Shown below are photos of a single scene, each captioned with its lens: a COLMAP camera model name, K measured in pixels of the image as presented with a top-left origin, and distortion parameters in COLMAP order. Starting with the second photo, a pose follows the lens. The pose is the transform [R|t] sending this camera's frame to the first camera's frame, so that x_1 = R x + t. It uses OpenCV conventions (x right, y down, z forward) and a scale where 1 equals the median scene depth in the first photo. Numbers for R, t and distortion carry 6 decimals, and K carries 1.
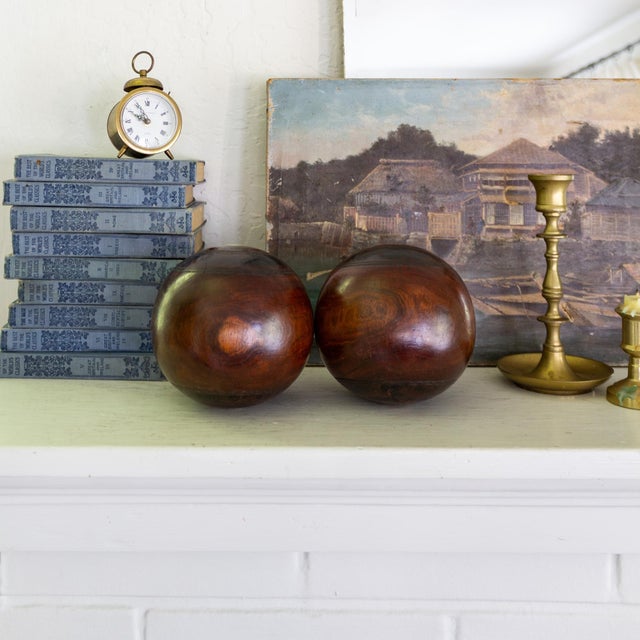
lens RADIAL K [[793.4, 0, 293.9], [0, 793.4, 136.0], [0, 0, 1]] dist [0.004756, 0.000000]
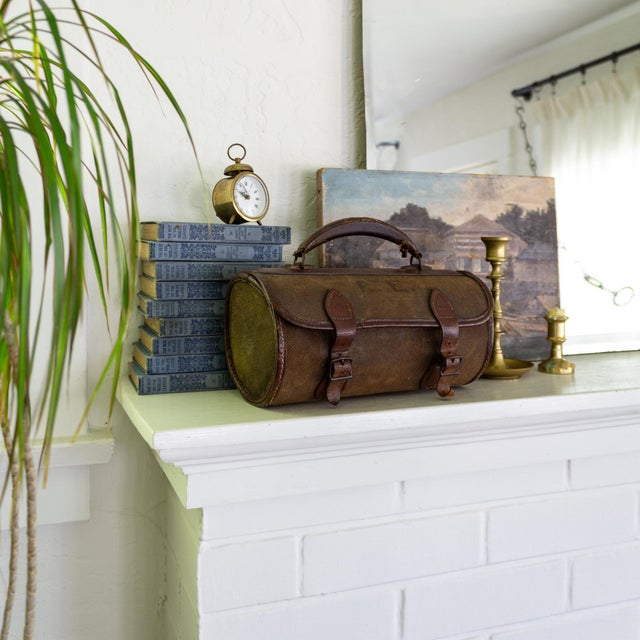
lens RADIAL K [[738.2, 0, 312.8], [0, 738.2, 249.1], [0, 0, 1]] dist [0.001344, 0.000000]
pose [[0.932473, -0.003569, 0.361221, -0.515455], [-0.009221, 0.999390, 0.033676, 0.025014], [-0.361121, -0.034733, 0.931872, -0.185833]]
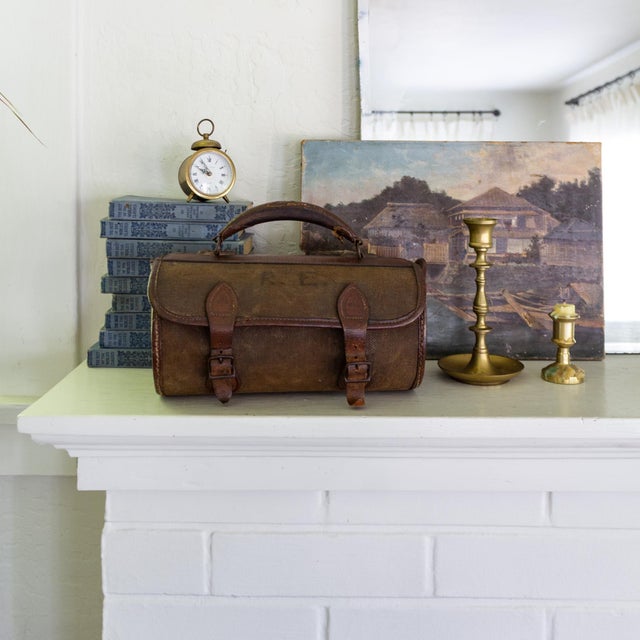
lens RADIAL K [[738.2, 0, 339.8], [0, 738.2, 174.7], [0, 0, 1]] dist [0.001344, 0.000000]
pose [[0.999871, 0.006043, 0.014890, 0.011879], [-0.006607, 0.999251, 0.038133, -0.063229], [-0.014648, -0.038226, 0.999162, -0.214117]]
